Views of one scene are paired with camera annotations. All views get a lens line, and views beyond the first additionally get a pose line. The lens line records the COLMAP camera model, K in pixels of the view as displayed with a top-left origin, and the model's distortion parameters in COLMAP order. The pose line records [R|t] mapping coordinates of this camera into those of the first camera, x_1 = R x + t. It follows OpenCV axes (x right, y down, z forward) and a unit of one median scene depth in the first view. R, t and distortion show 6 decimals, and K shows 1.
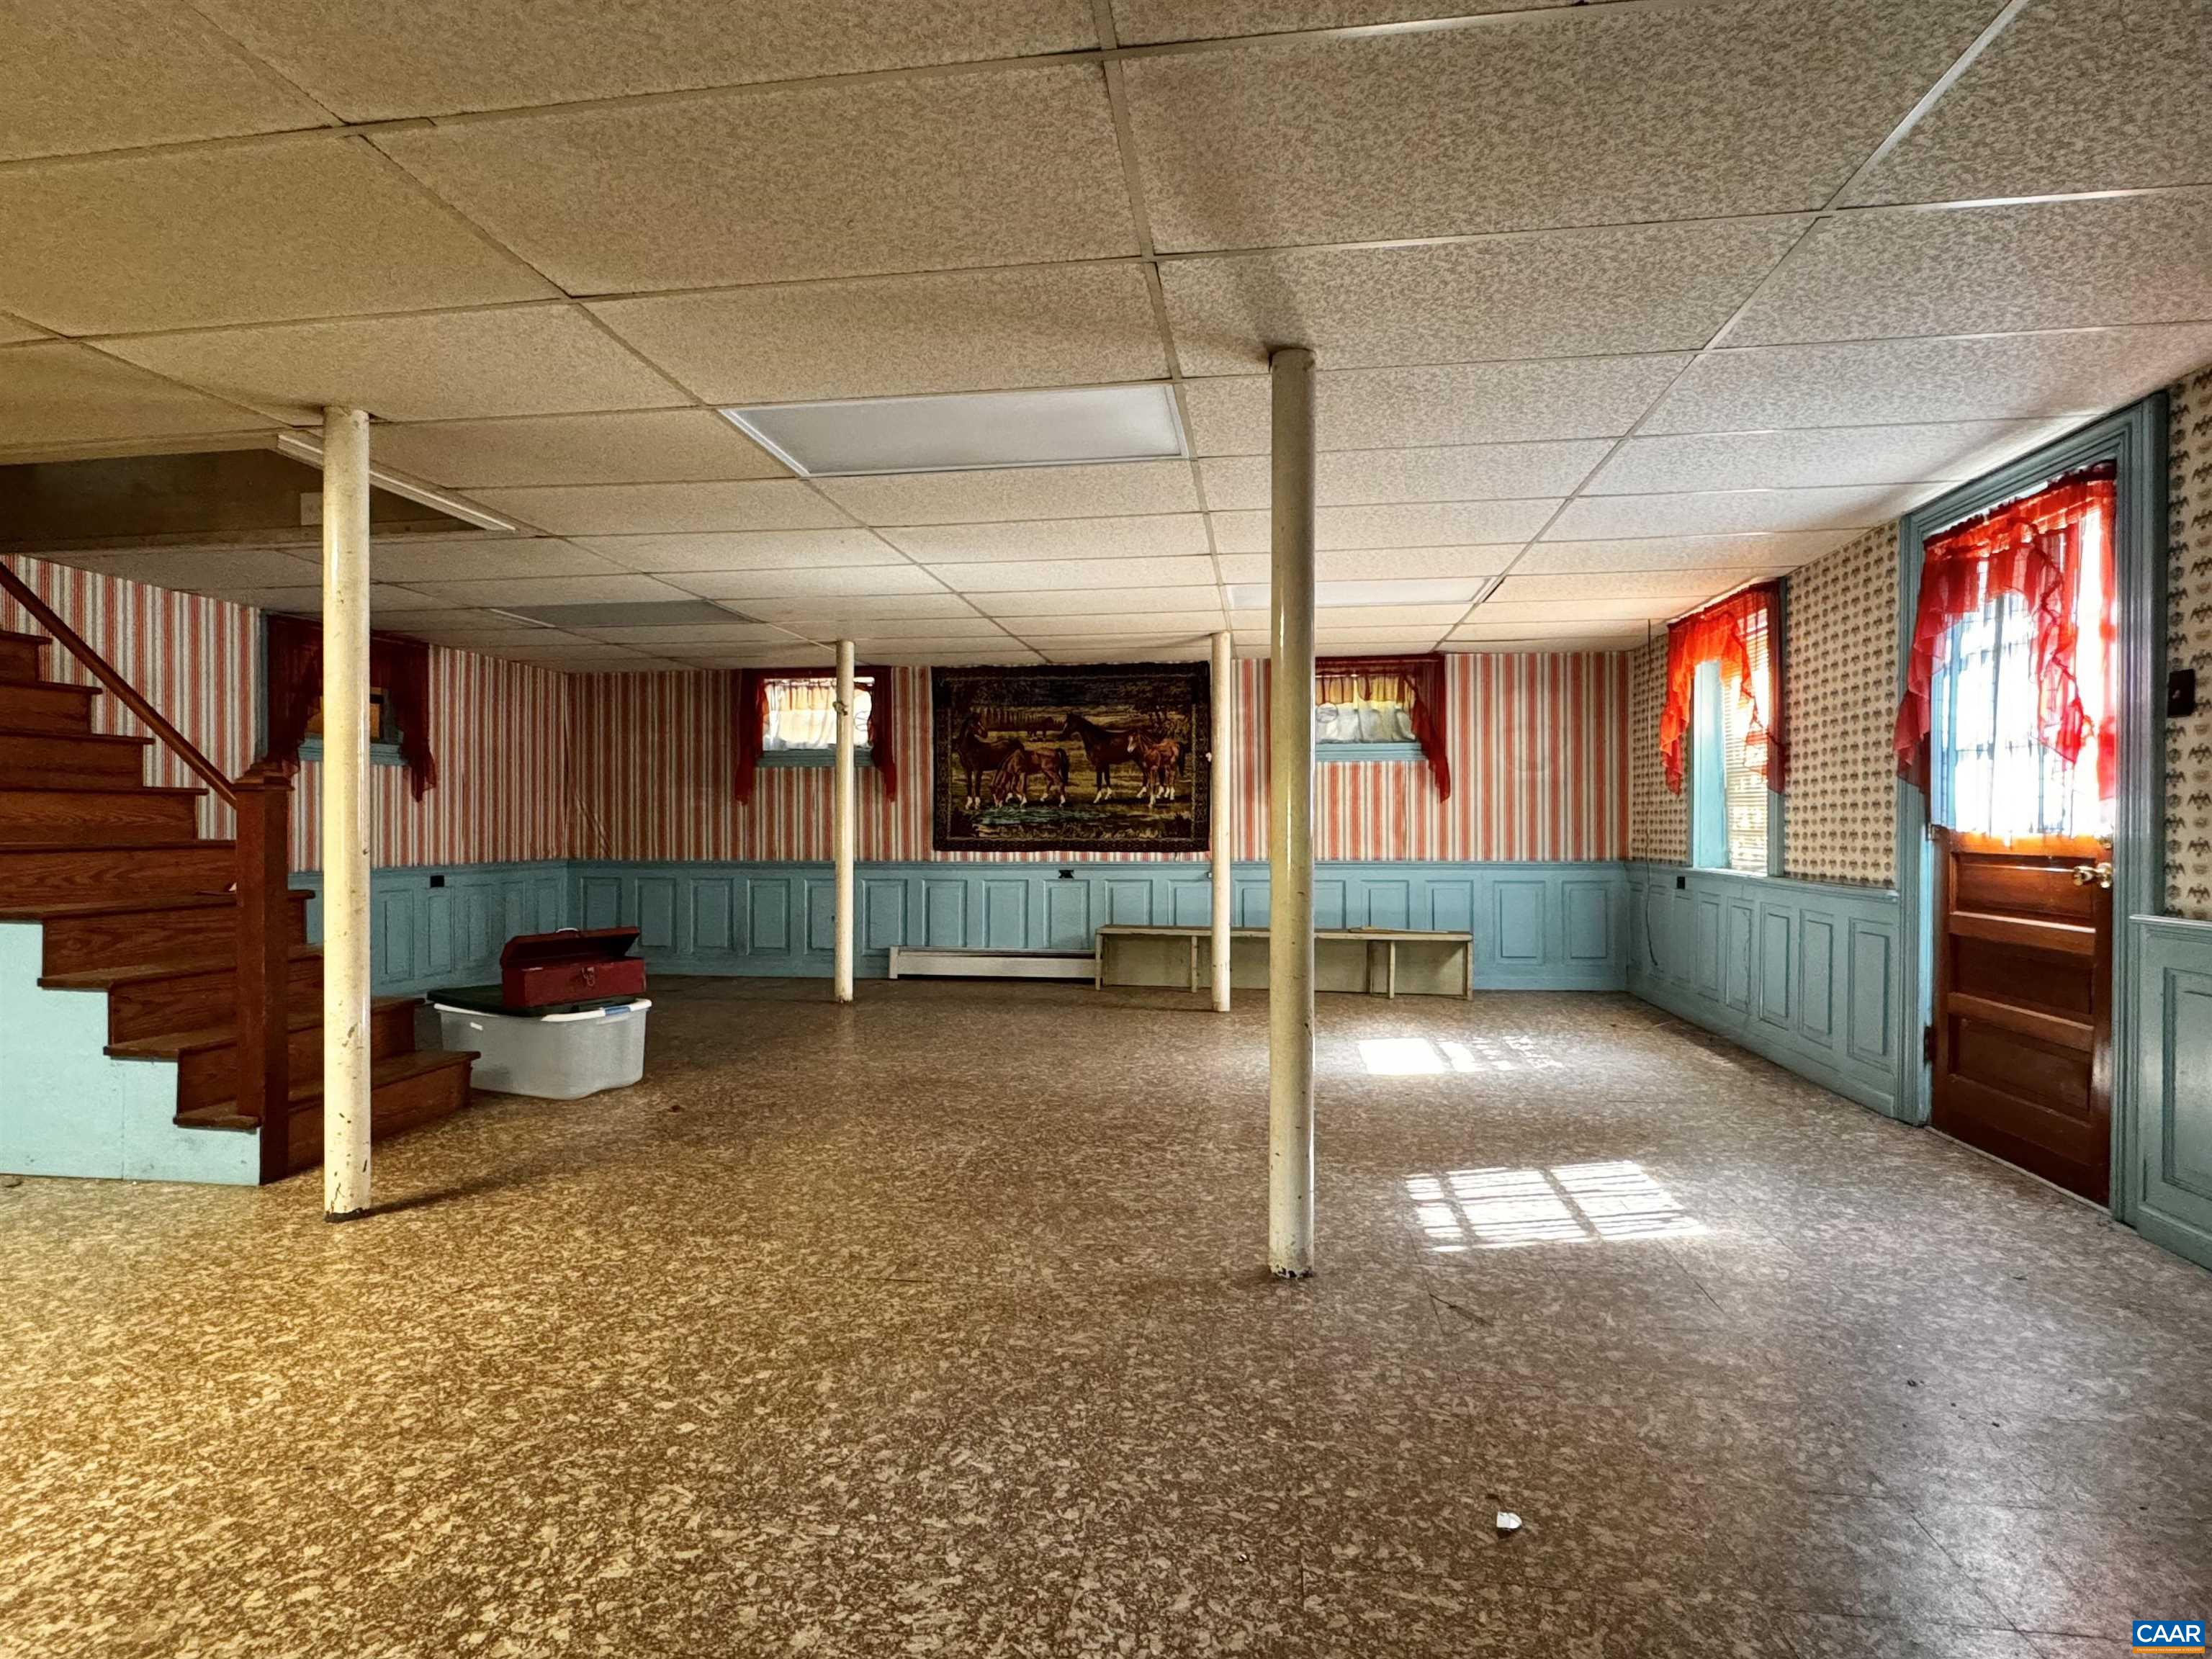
lens RADIAL K [[1188.0, 0, 1103.5], [0, 1188.0, 838.4], [0, 0, 1]] dist [0.000627, 0.000105]
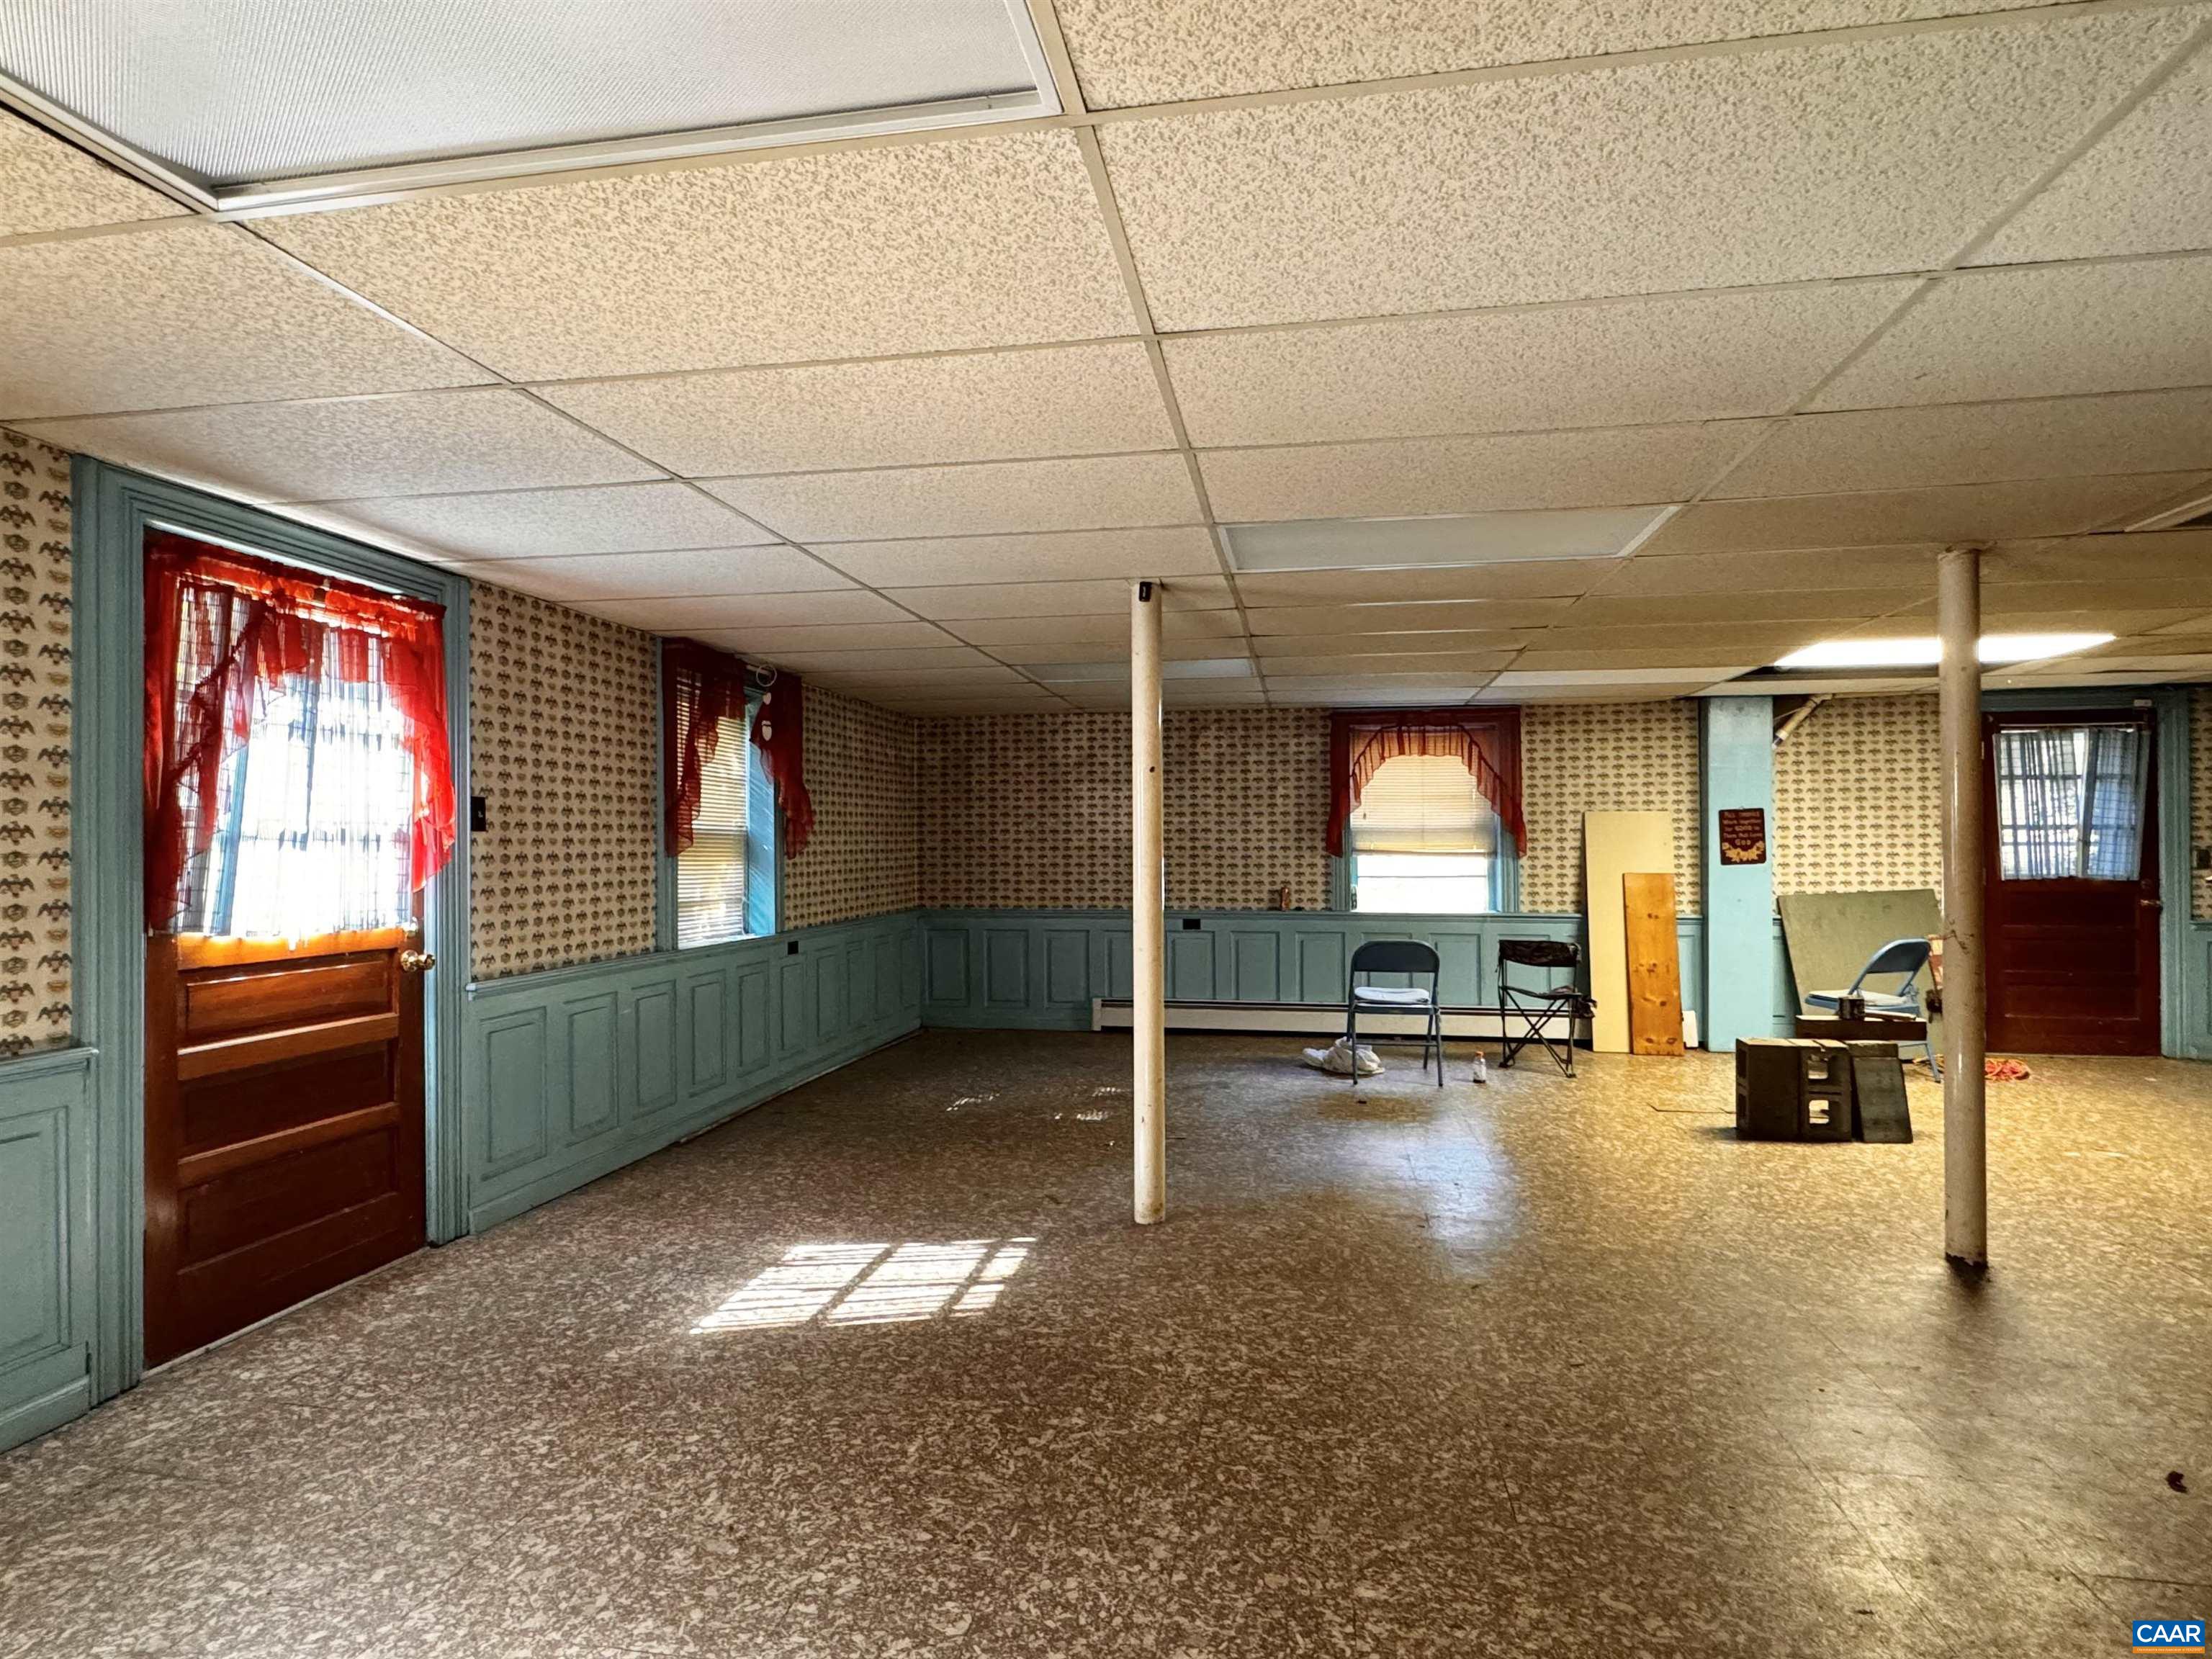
lens RADIAL K [[1188.0, 0, 1103.5], [0, 1188.0, 838.4], [0, 0, 1]] dist [0.000627, 0.000105]
pose [[-0.999409, 0.003367, 0.034213, 0.145157], [0.003493, 0.999987, 0.003613, -0.091192], [-0.034200, 0.003731, -0.999408, 2.160638]]
